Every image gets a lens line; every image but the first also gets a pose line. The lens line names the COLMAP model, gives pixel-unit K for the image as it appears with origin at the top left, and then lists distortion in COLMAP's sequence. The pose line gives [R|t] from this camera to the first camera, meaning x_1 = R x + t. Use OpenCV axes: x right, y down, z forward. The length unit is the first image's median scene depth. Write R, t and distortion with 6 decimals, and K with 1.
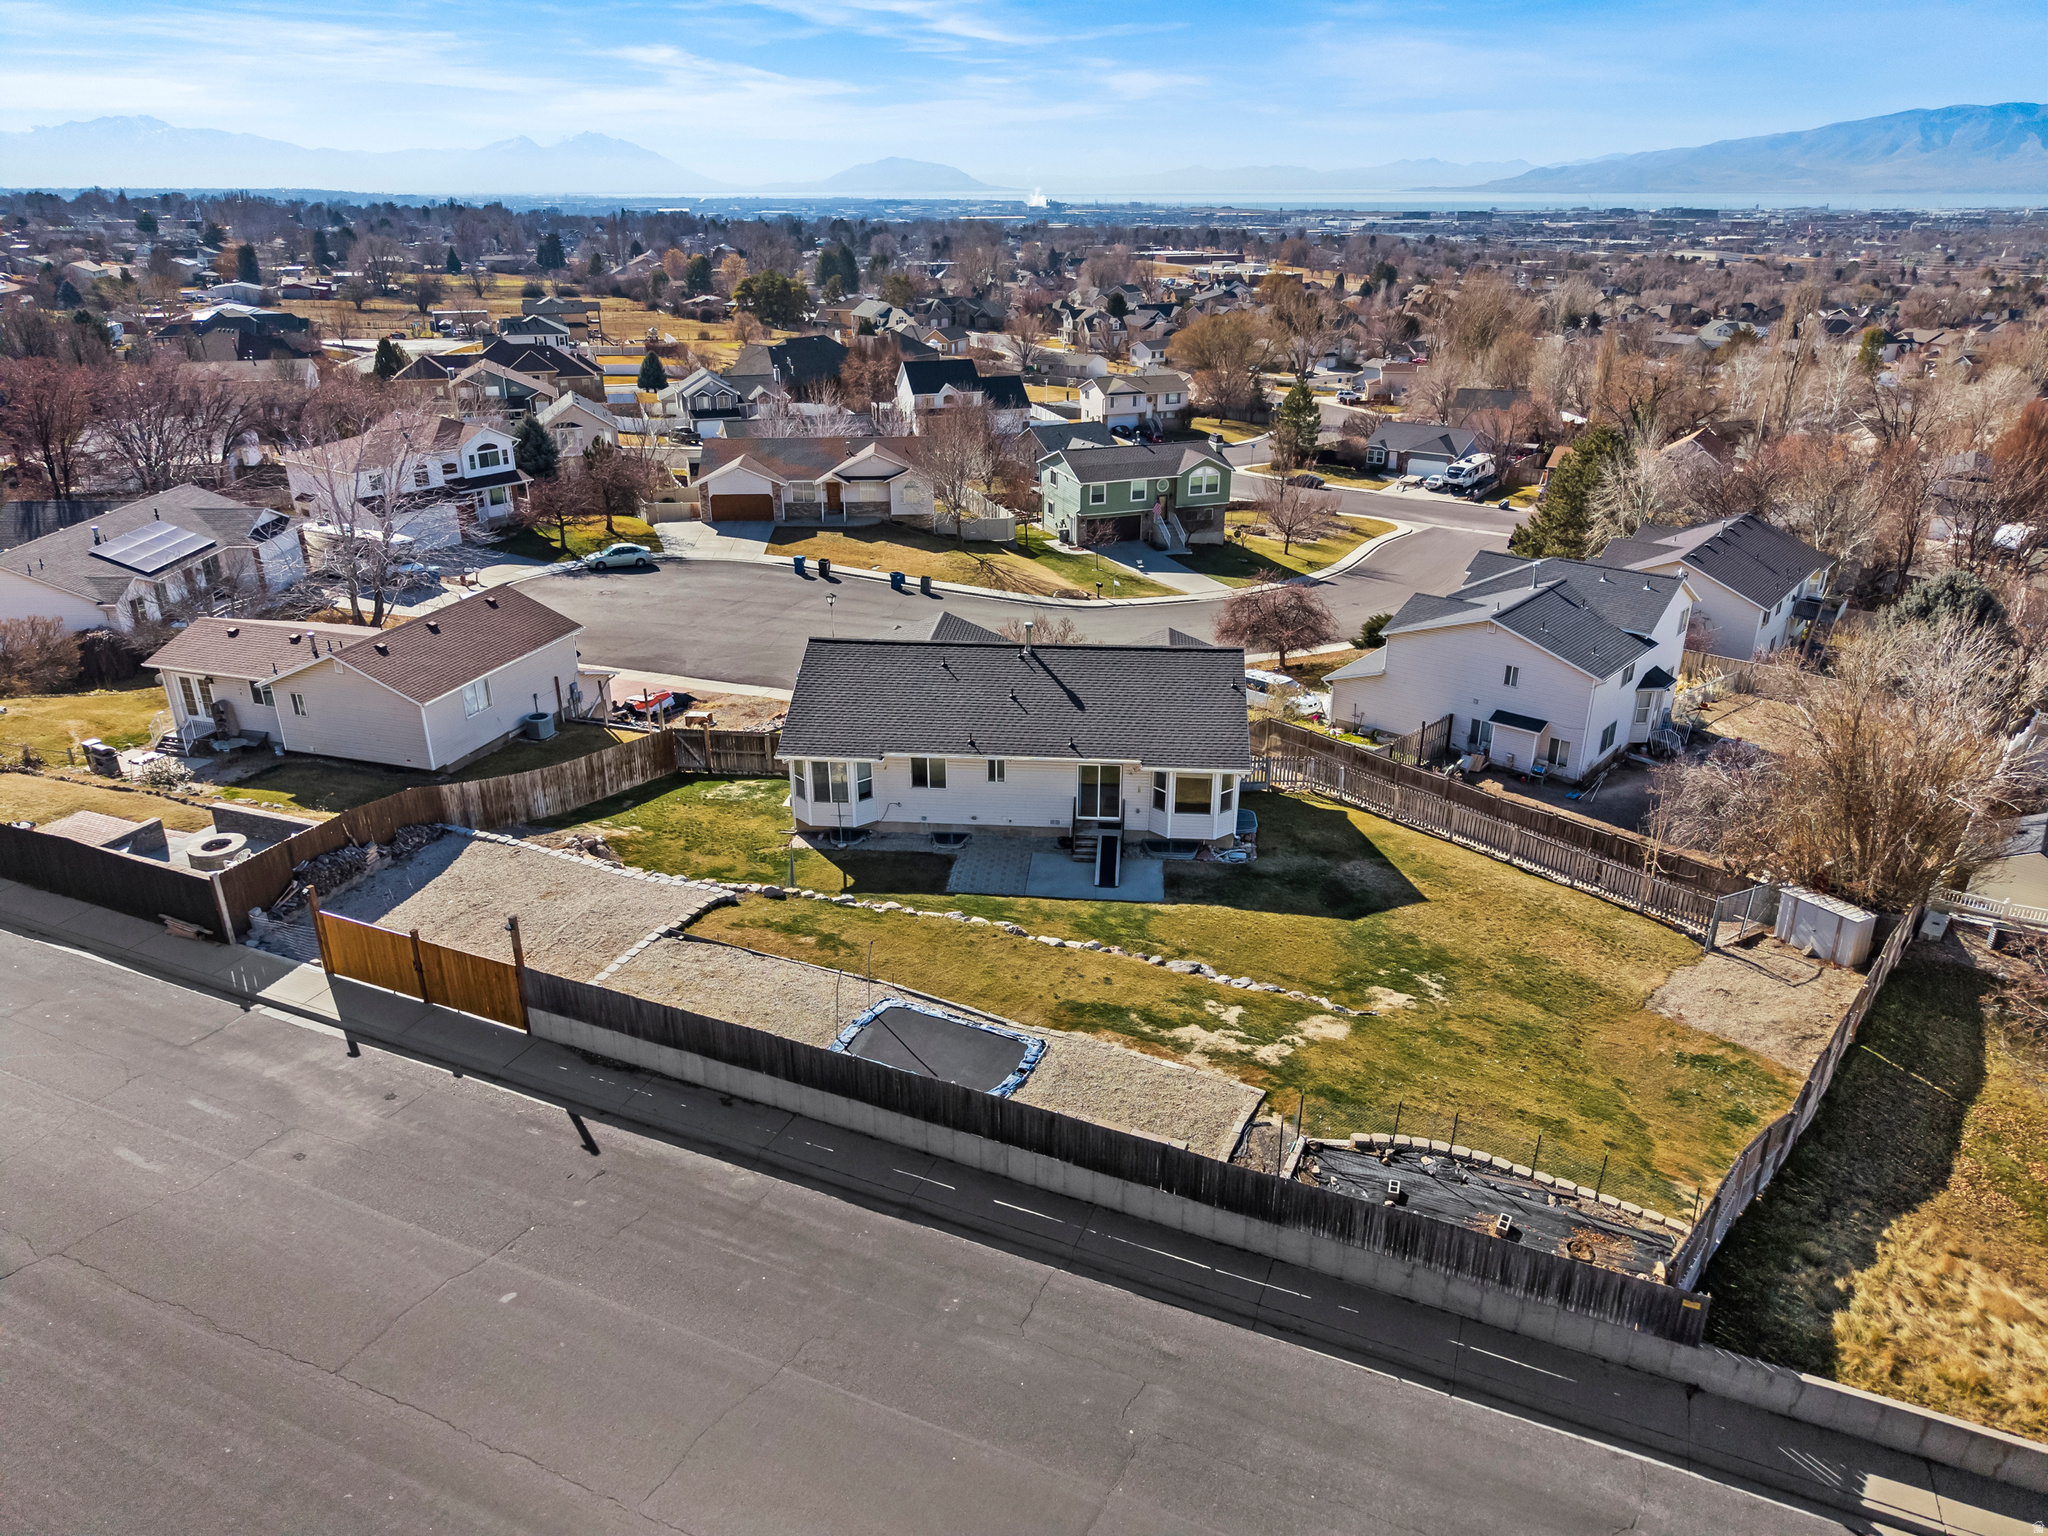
lens RADIAL K [[1366.7, 0, 1024.0], [0, 1366.7, 768.0], [0, 0, 1]] dist [0.007204, -0.002669]
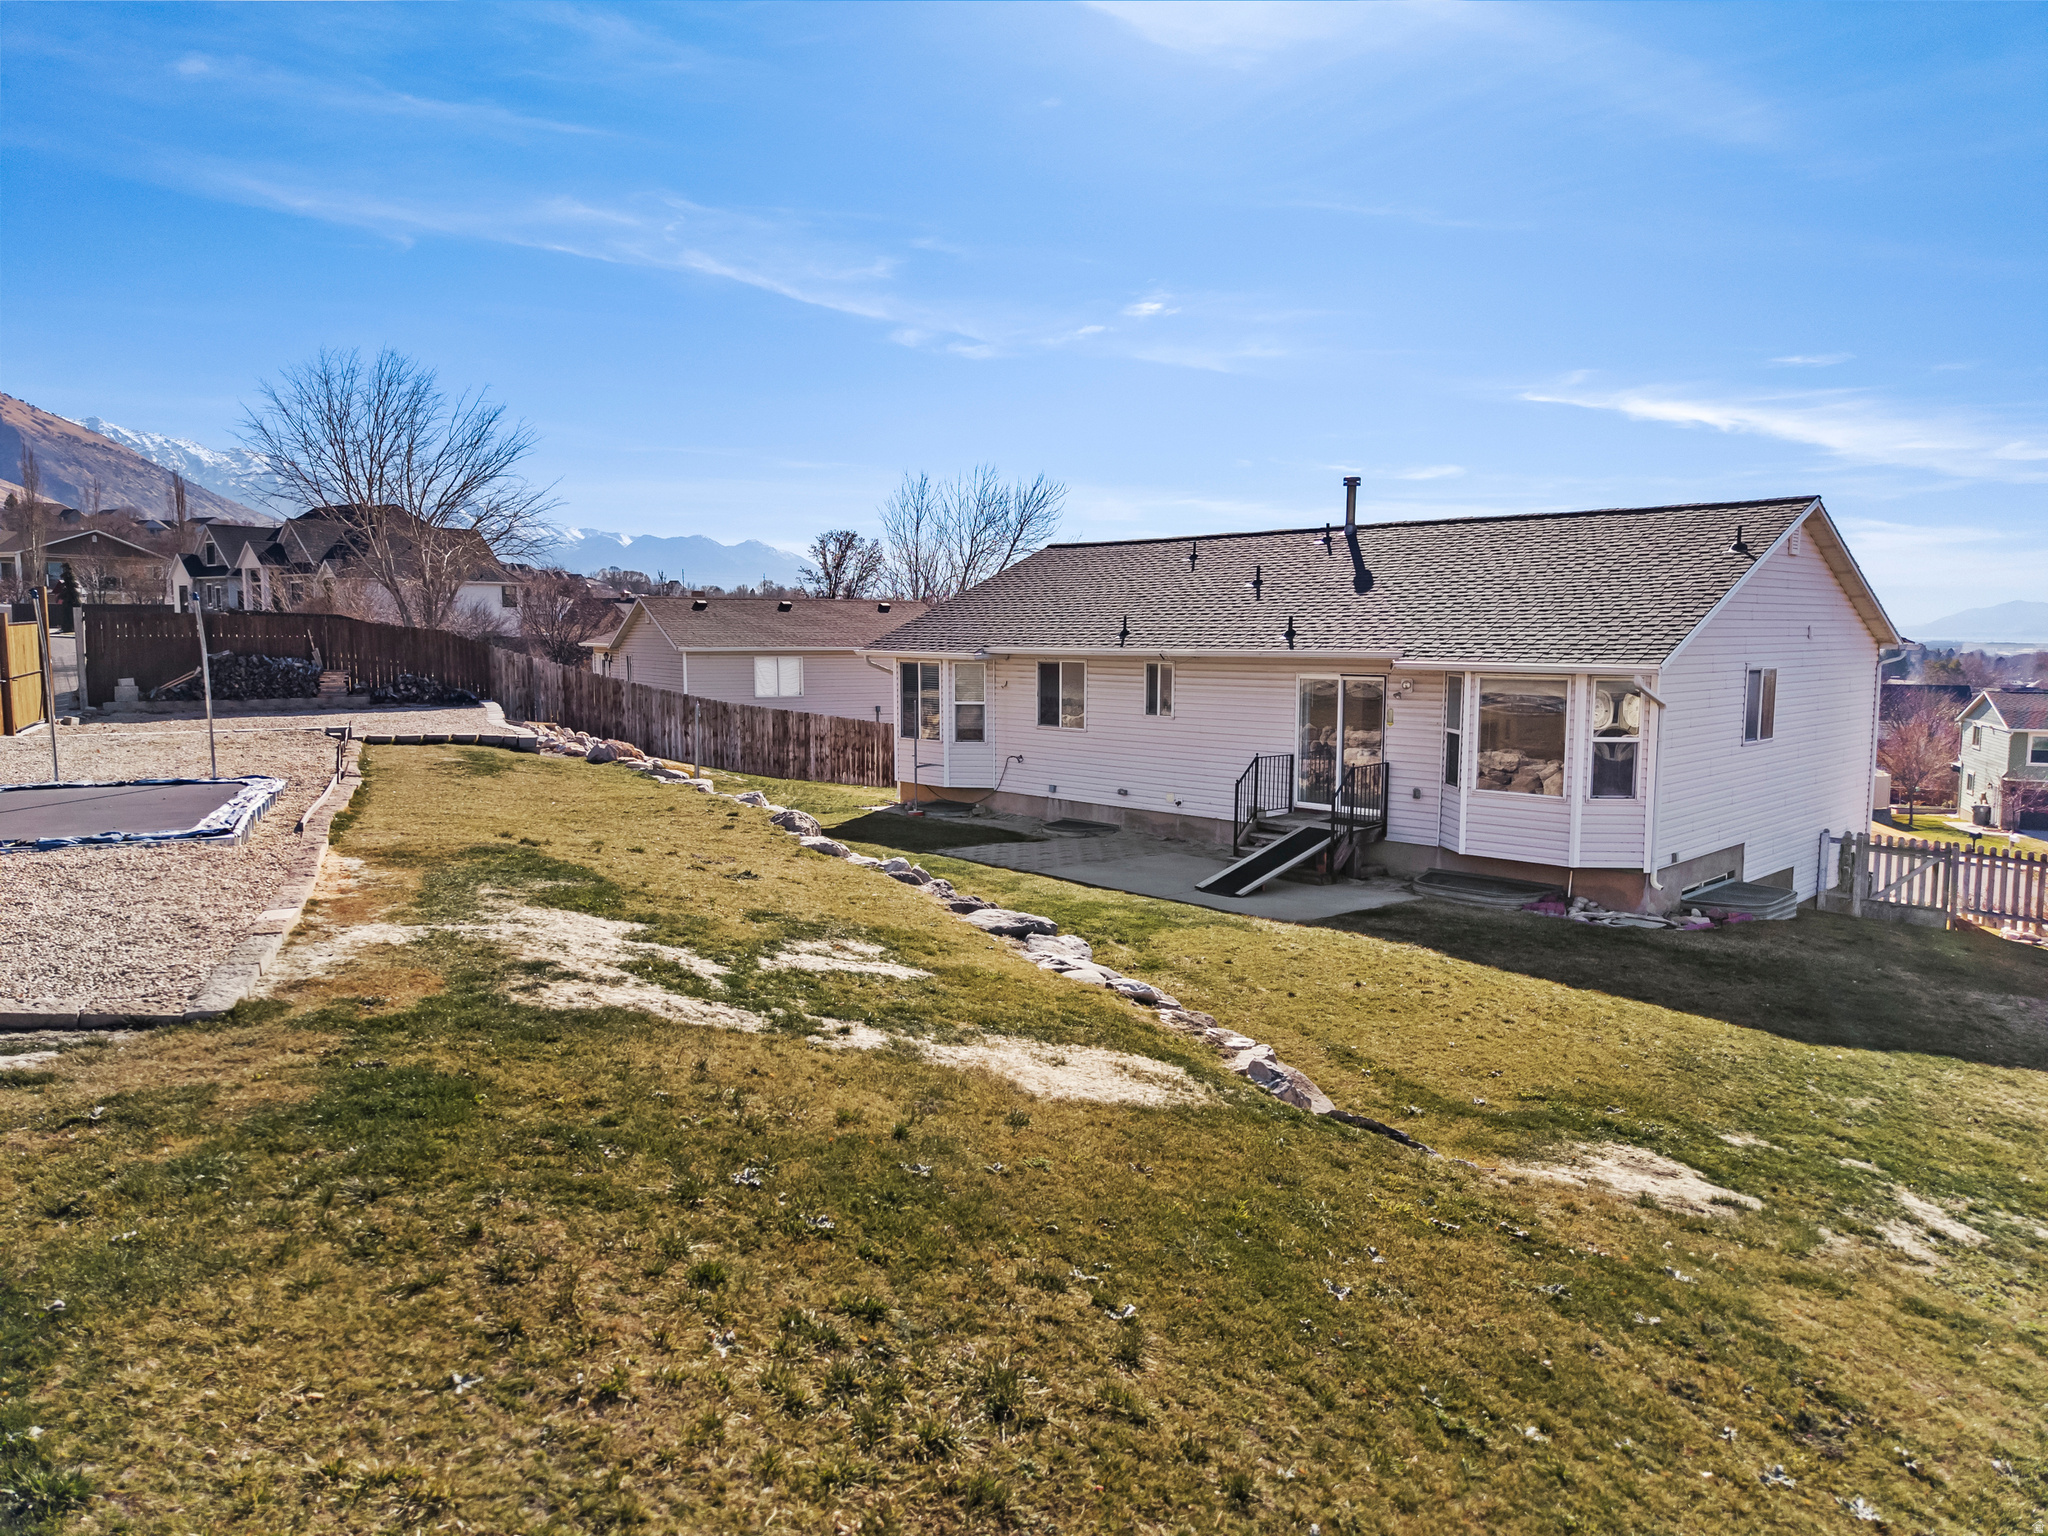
lens RADIAL K [[1366.7, 0, 1024.0], [0, 1366.7, 768.0], [0, 0, 1]] dist [0.007204, -0.002669]
pose [[0.758562, 0.073216, -0.647474, 0.268905], [-0.269382, 0.940013, -0.209305, 0.145912], [0.593310, 0.333189, 0.732781, 0.604135]]
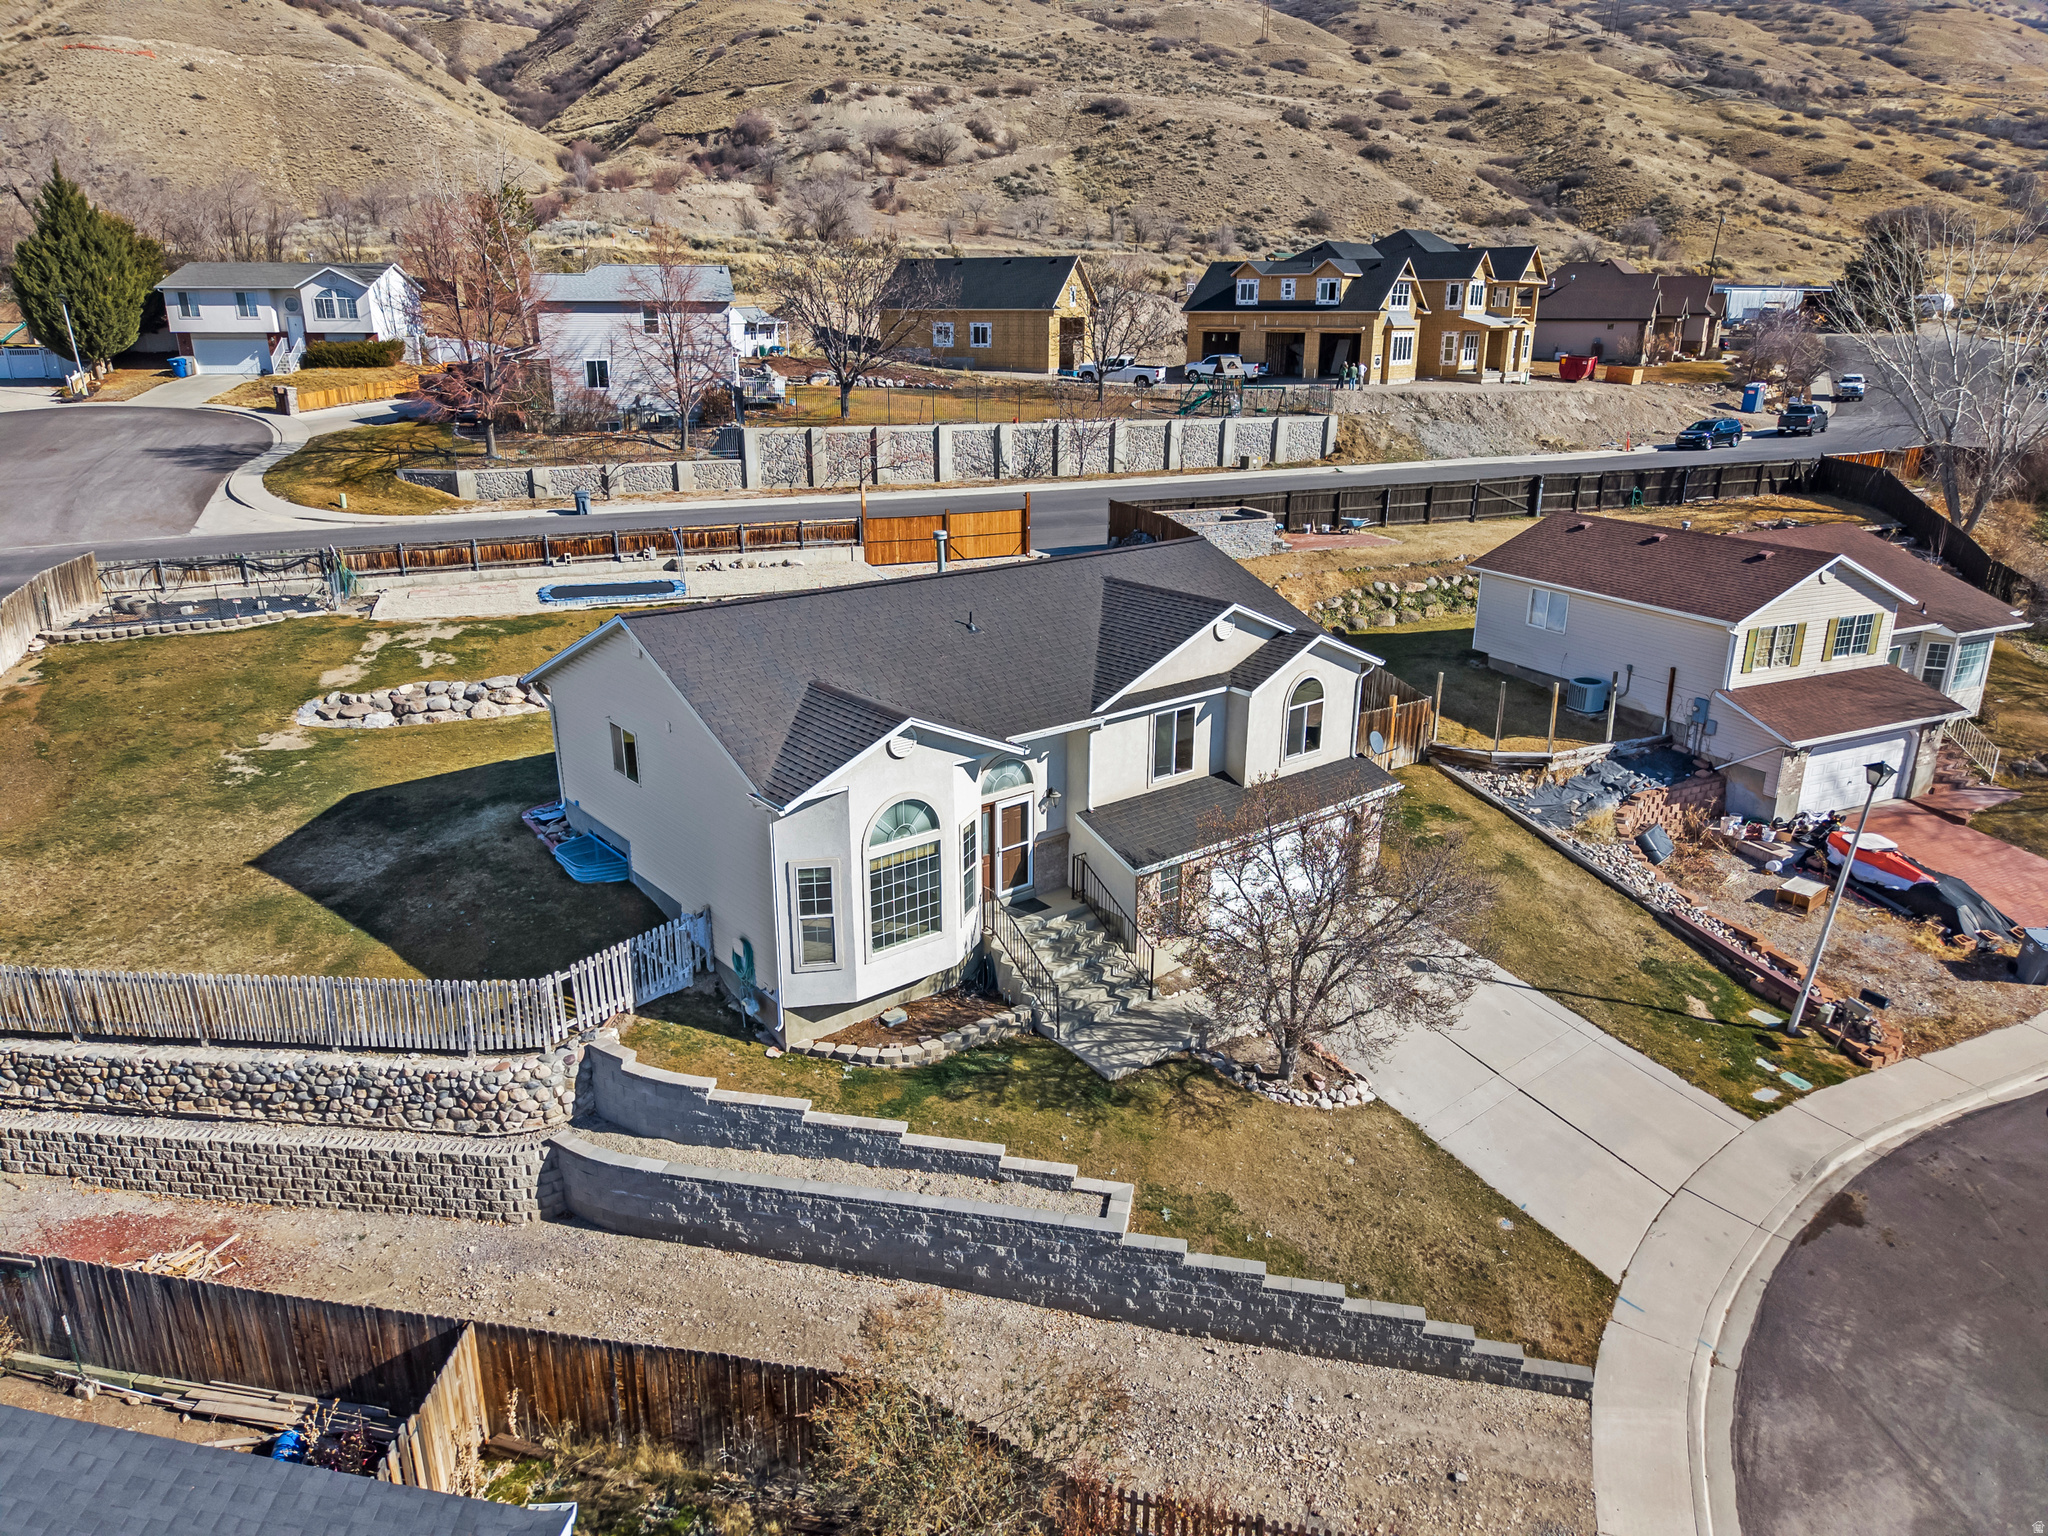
lens RADIAL K [[1384.2, 0, 1024.4], [0, 1384.2, 751.2], [0, 0, 1]] dist [0.006193, 0.002906]
pose [[-0.721372, 0.206332, -0.661097, 0.435280], [-0.276498, 0.789401, 0.548083, -0.406820], [0.634958, 0.578164, -0.512401, 1.477428]]
